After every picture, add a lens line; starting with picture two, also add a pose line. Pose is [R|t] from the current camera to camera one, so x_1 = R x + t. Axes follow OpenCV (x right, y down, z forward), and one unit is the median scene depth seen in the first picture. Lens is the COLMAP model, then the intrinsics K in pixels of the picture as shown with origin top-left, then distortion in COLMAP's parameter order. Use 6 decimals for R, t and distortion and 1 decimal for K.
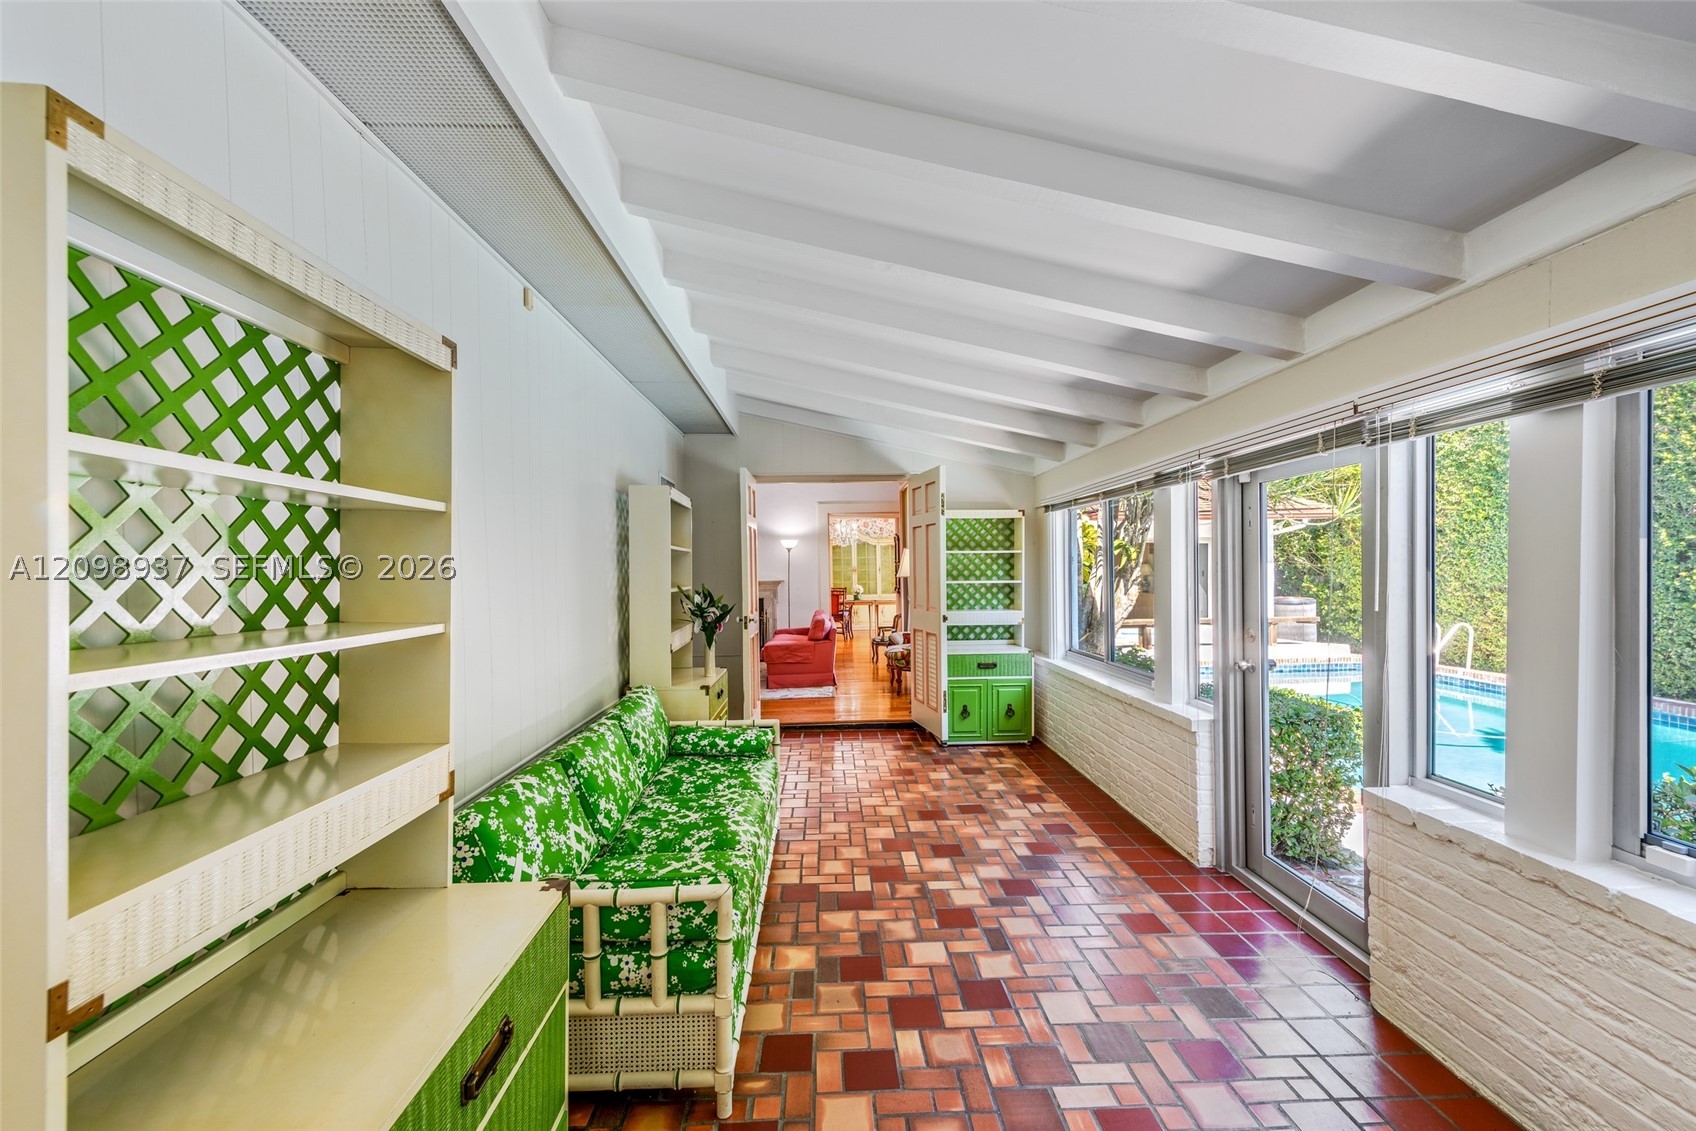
lens RADIAL K [[677.9, 0, 851.3], [0, 677.9, 565.2], [0, 0, 1]] dist [-0.000215, 0.000001]
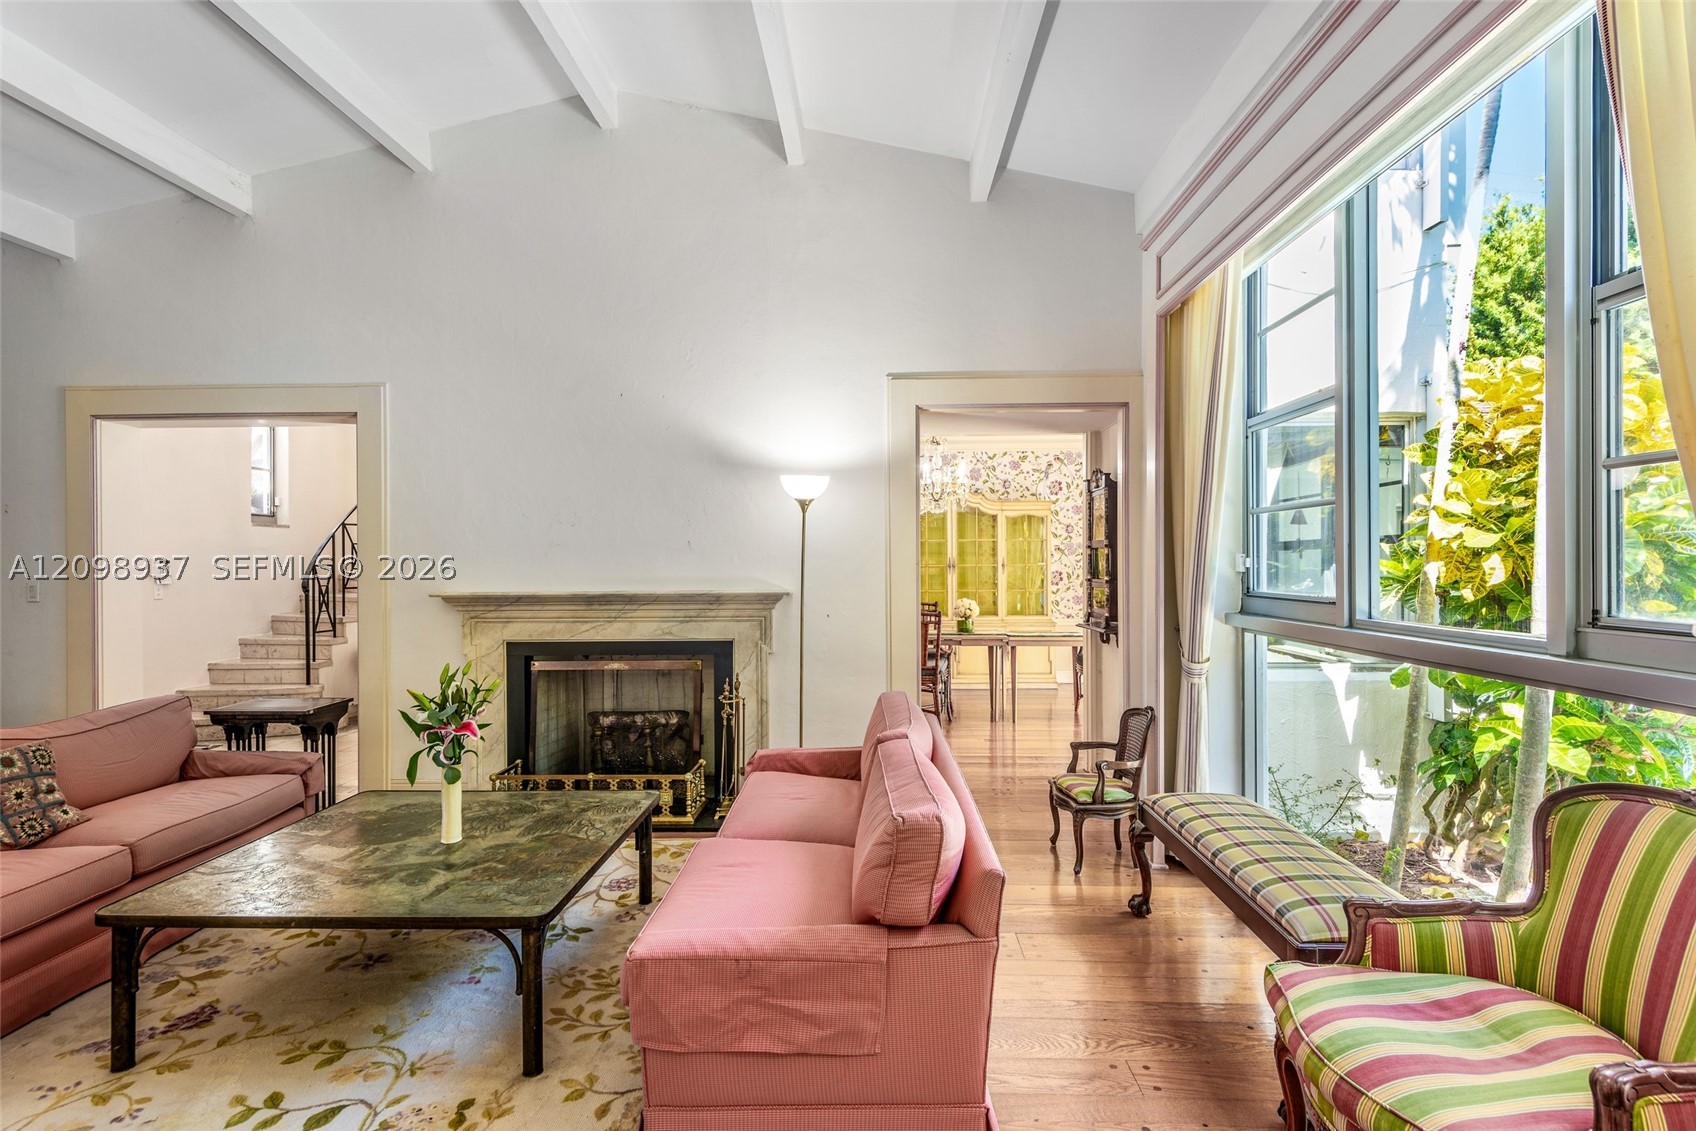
lens RADIAL K [[839.4, 0, 850.9], [0, 839.4, 562.6], [0, 0, 1]] dist [0.029256, -0.014891]
pose [[0.997334, 0.016454, -0.071090, -0.031488], [-0.015978, 0.999846, 0.007257, 0.002222], [0.071199, -0.006101, 0.997443, 0.480145]]
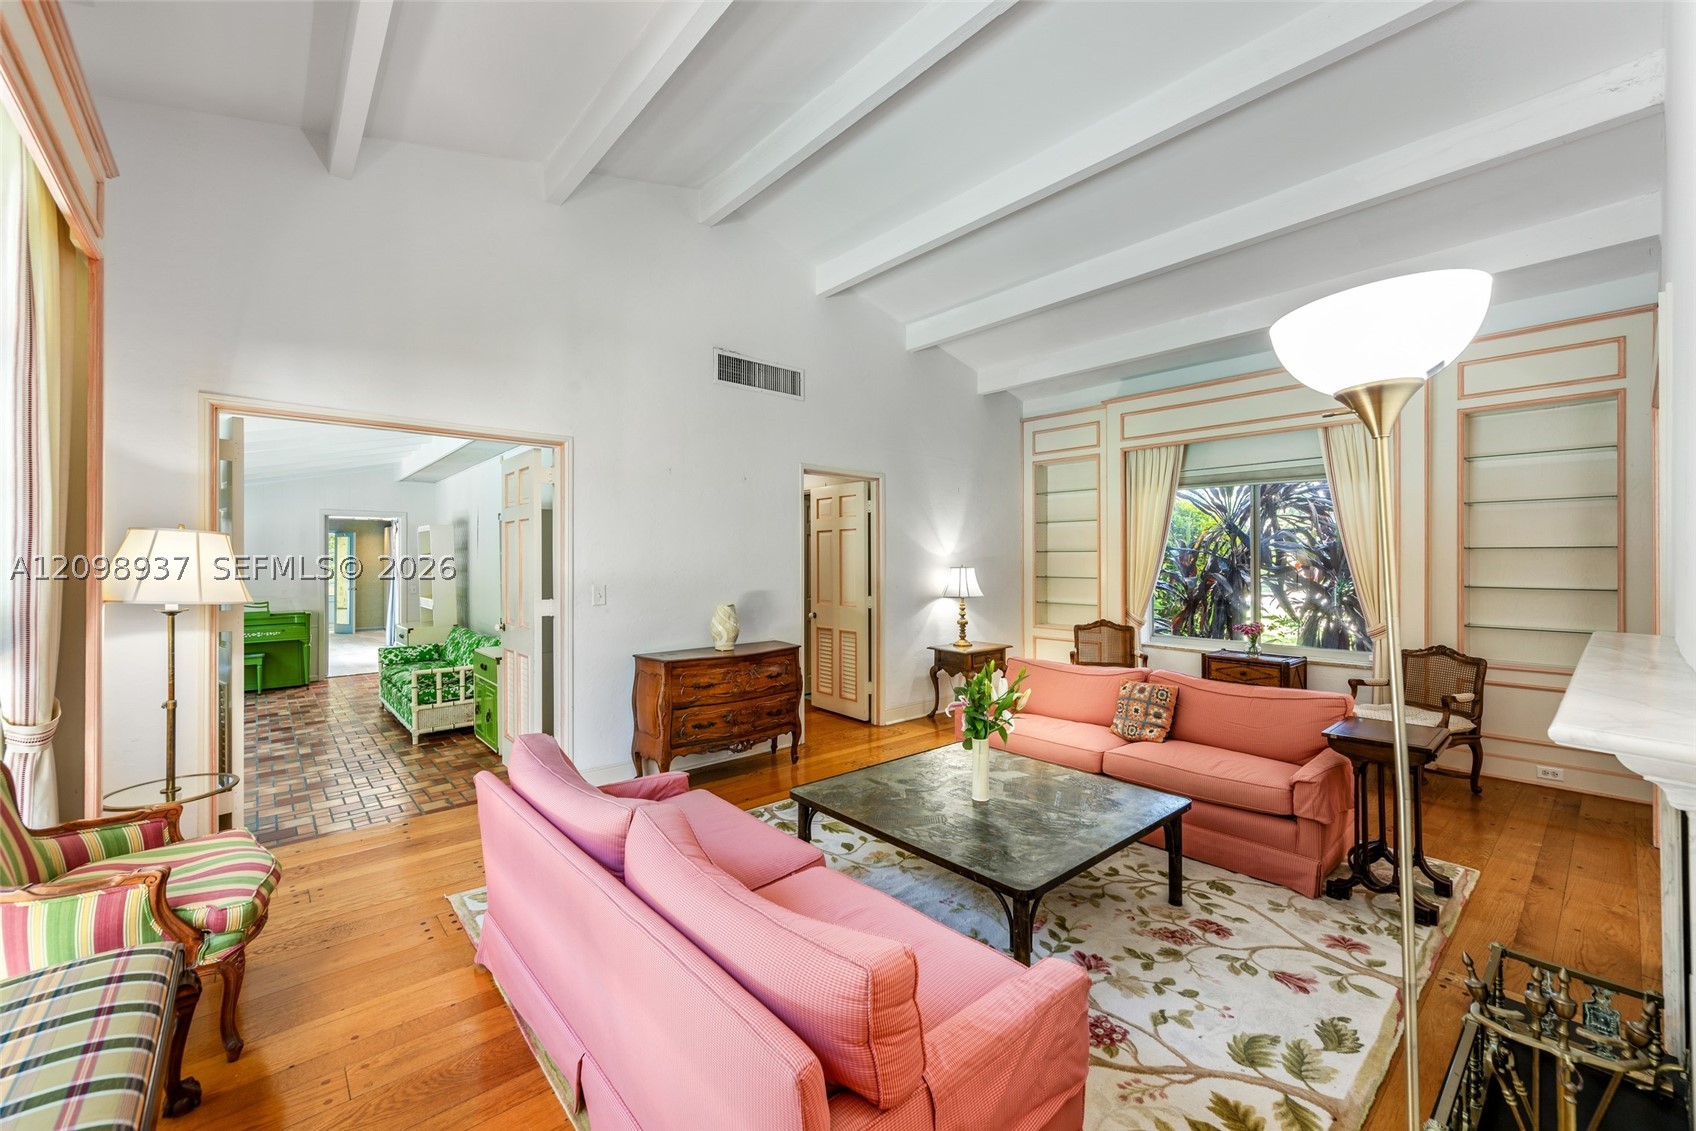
lens RADIAL K [[677.9, 0, 851.3], [0, 677.9, 565.2], [0, 0, 1]] dist [-0.000215, 0.000001]
pose [[-0.777097, 0.025858, -0.628850, 0.023363], [0.021107, 0.999664, 0.015023, -0.003317], [0.629027, -0.001599, -0.777382, 0.856983]]
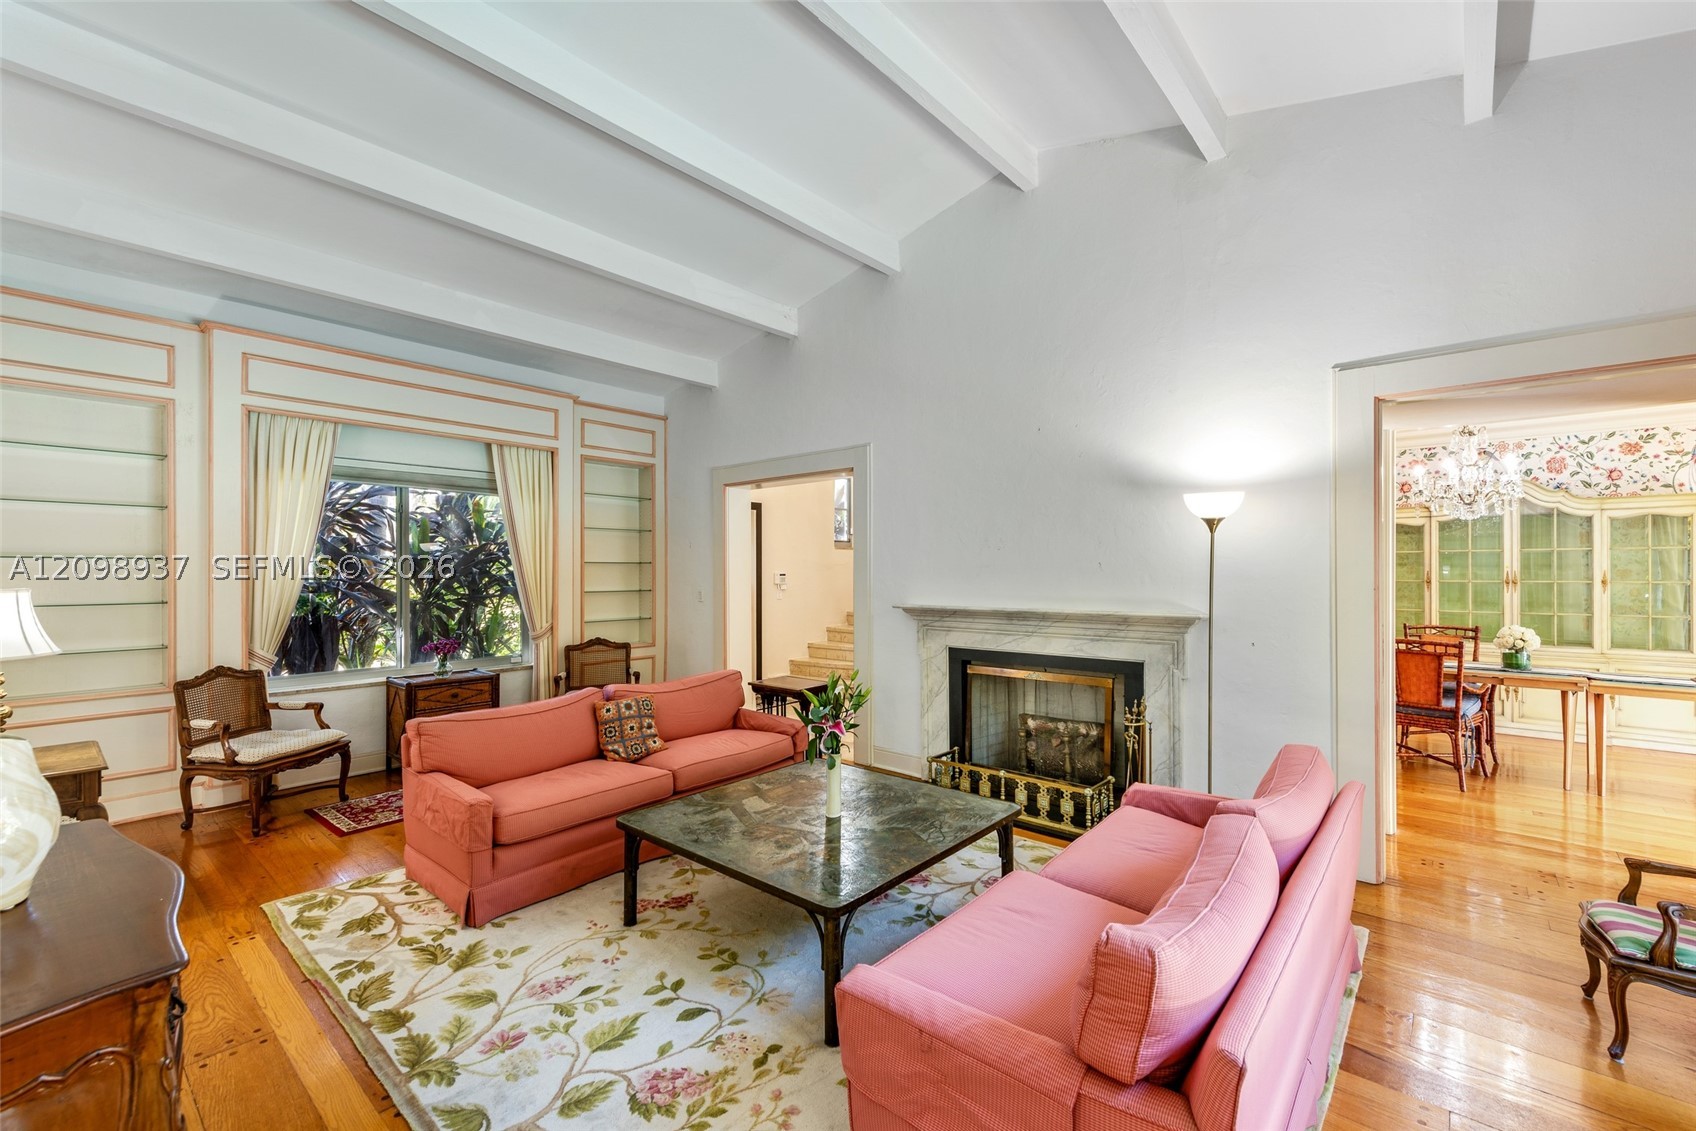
lens RADIAL K [[710.1, 0, 849.9], [0, 710.1, 568.6], [0, 0, 1]] dist [0.017550, -0.004851]
pose [[0.730774, 0.017513, -0.682395, 0.010660], [-0.007937, 0.999821, 0.017159, -0.005580], [0.682574, -0.007123, 0.730782, 0.531880]]
